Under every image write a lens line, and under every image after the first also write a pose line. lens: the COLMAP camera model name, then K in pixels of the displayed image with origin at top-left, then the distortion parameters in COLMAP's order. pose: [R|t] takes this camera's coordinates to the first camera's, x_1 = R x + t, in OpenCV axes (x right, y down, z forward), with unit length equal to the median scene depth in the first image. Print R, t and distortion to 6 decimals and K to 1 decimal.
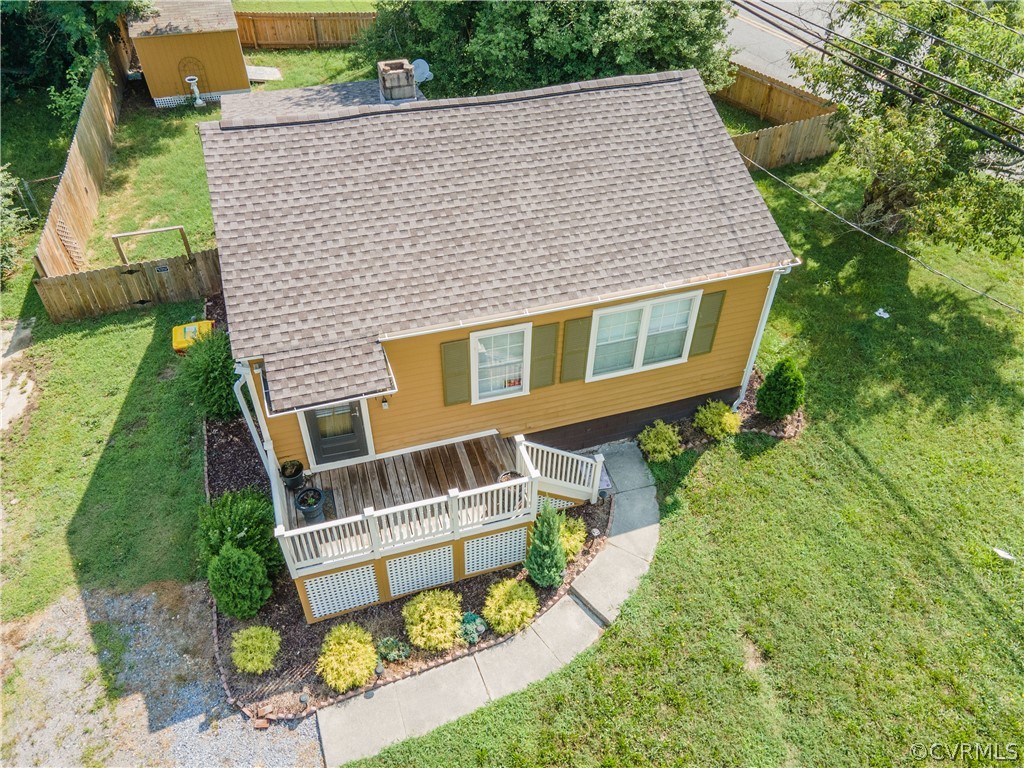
lens RADIAL K [[745.5, 0, 507.5], [0, 745.5, 387.4], [0, 0, 1]] dist [0.021948, 0.039694]
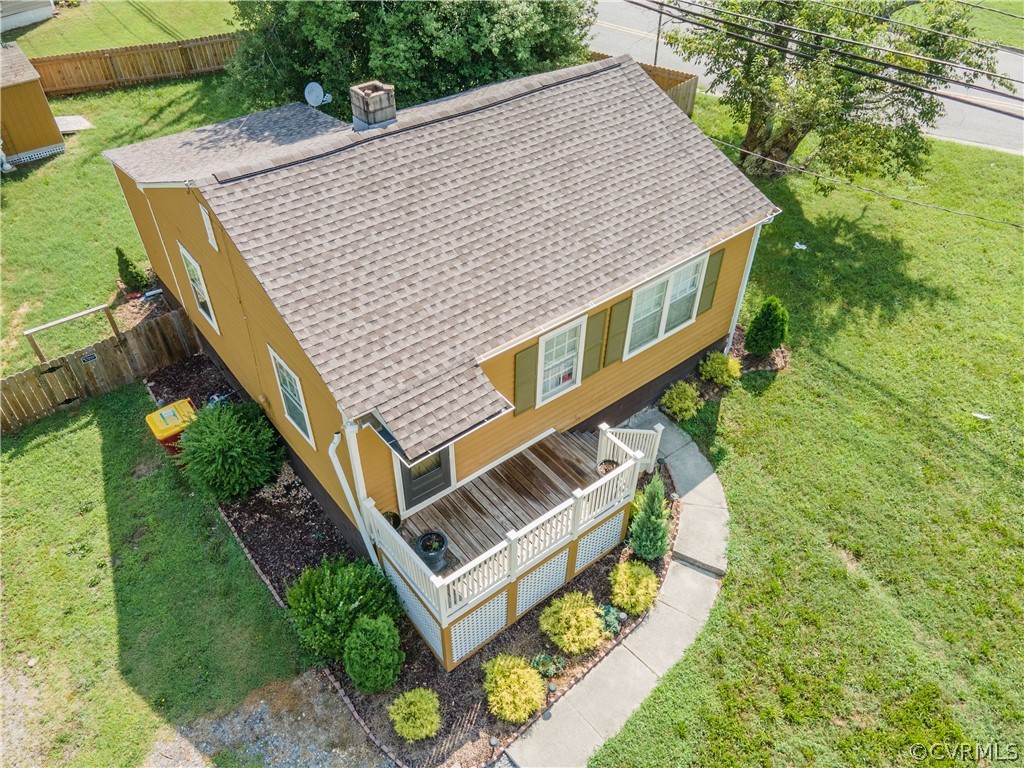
lens RADIAL K [[745.5, 0, 506.8], [0, 745.5, 386.7], [0, 0, 1]] dist [0.021948, 0.039694]
pose [[0.931472, -0.245001, 0.268952, -0.346978], [0.245643, 0.968838, 0.031814, -0.047181], [-0.268365, 0.036433, 0.962628, 0.043248]]
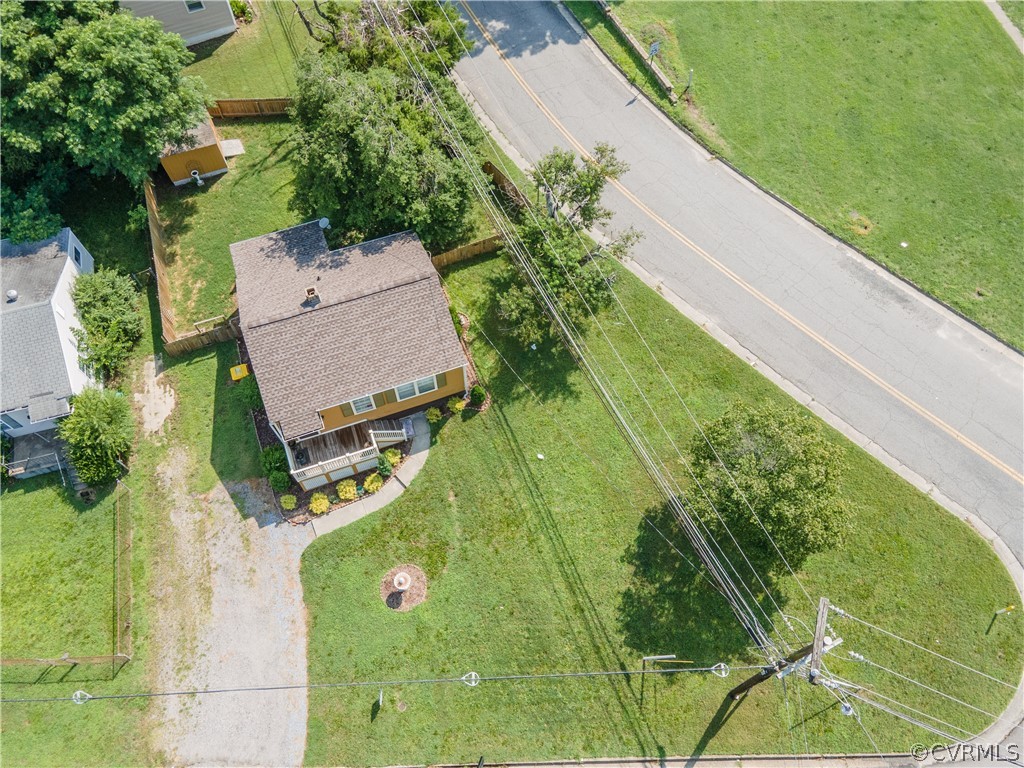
lens RADIAL K [[745.5, 0, 506.0], [0, 745.5, 388.1], [0, 0, 1]] dist [0.021948, 0.039694]
pose [[0.998717, -0.046524, 0.019984, 0.457217], [0.037190, 0.941835, 0.334010, -0.964867], [-0.034361, -0.332839, 0.942357, -1.569082]]
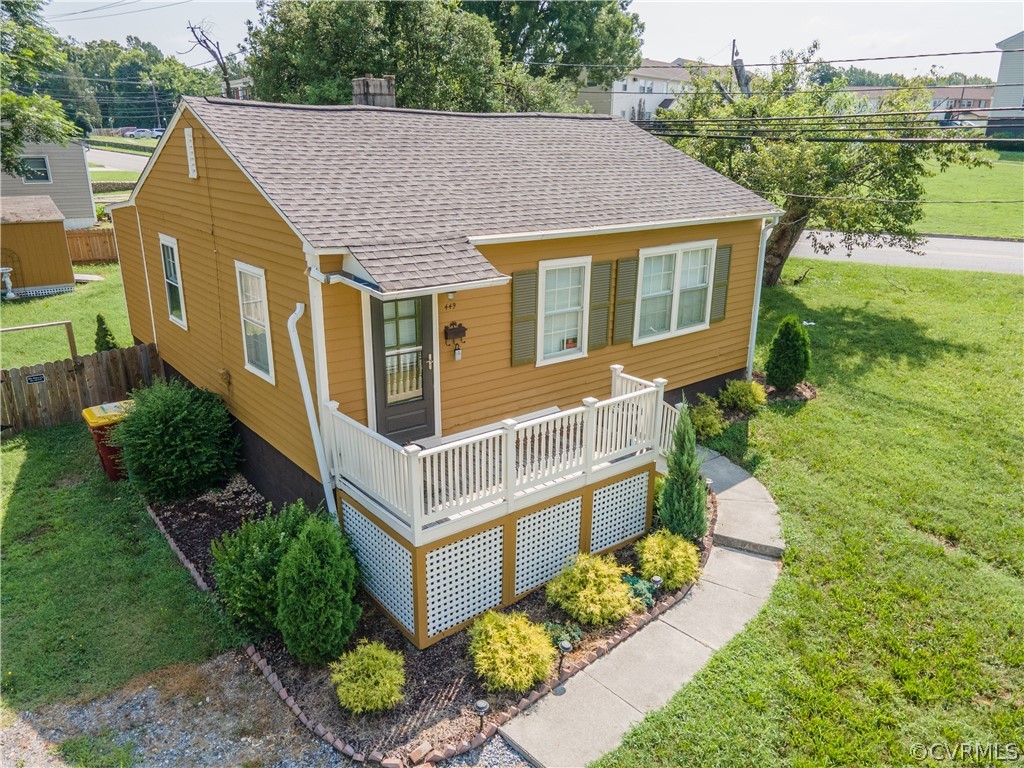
lens RADIAL K [[745.5, 0, 507.5], [0, 745.5, 387.6], [0, 0, 1]] dist [0.021948, 0.039694]
pose [[0.931094, -0.115155, 0.346125, -0.382302], [0.246120, 0.898658, -0.363095, 0.351544], [-0.269236, 0.423264, 0.865078, 0.269398]]
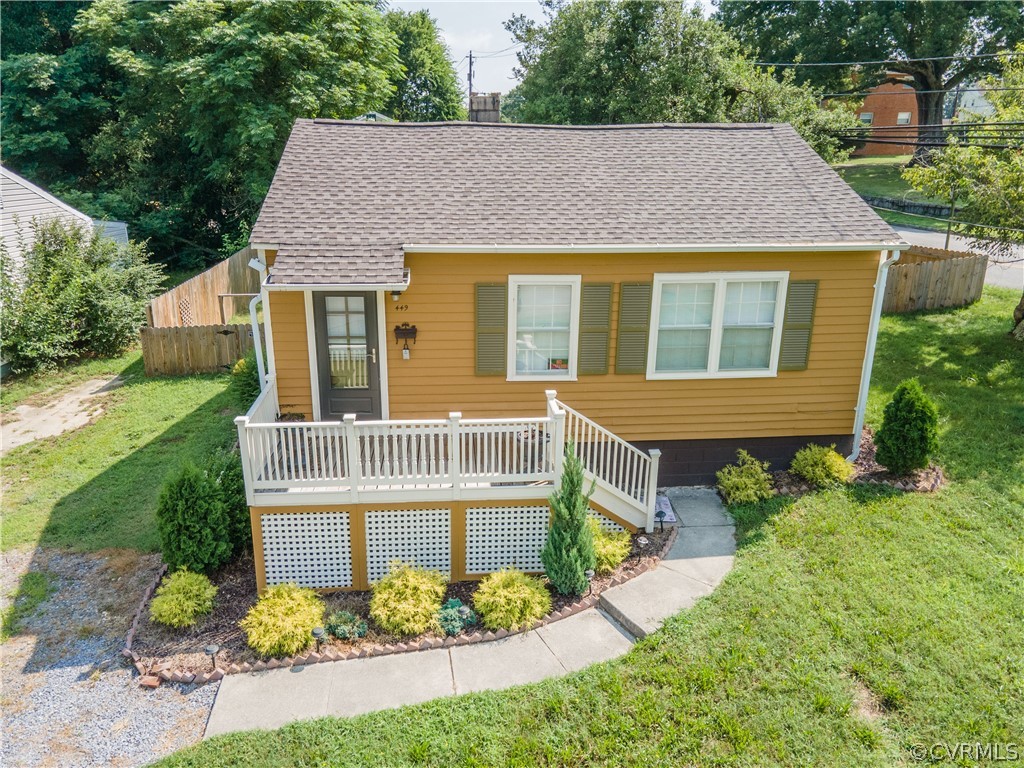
lens RADIAL K [[745.5, 0, 507.6], [0, 745.5, 387.8], [0, 0, 1]] dist [0.021948, 0.039694]
pose [[0.976784, 0.063832, -0.204497, 0.128871], [-0.143746, 0.903073, -0.404718, 0.378812], [0.158842, 0.424718, 0.891282, 0.236872]]
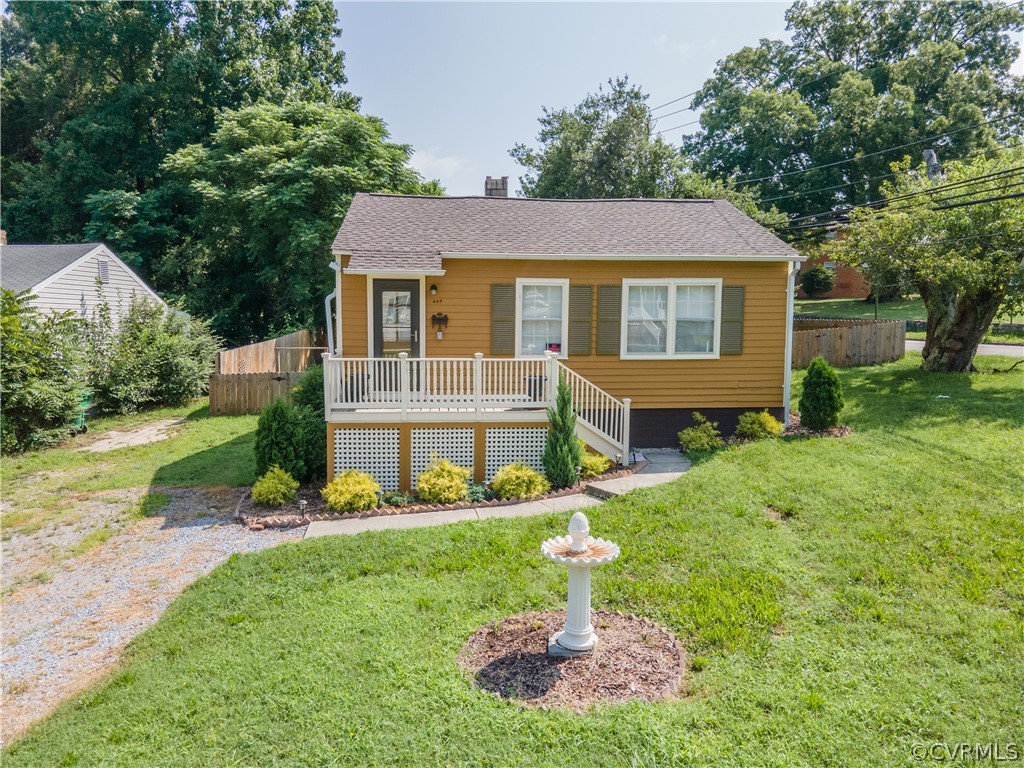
lens RADIAL K [[745.5, 0, 507.3], [0, 745.5, 389.3], [0, 0, 1]] dist [0.021948, 0.039694]
pose [[0.976668, 0.016922, -0.214087, 0.184707], [-0.142407, 0.797223, -0.586648, 0.729888], [0.160748, 0.603448, 0.781032, 0.137687]]
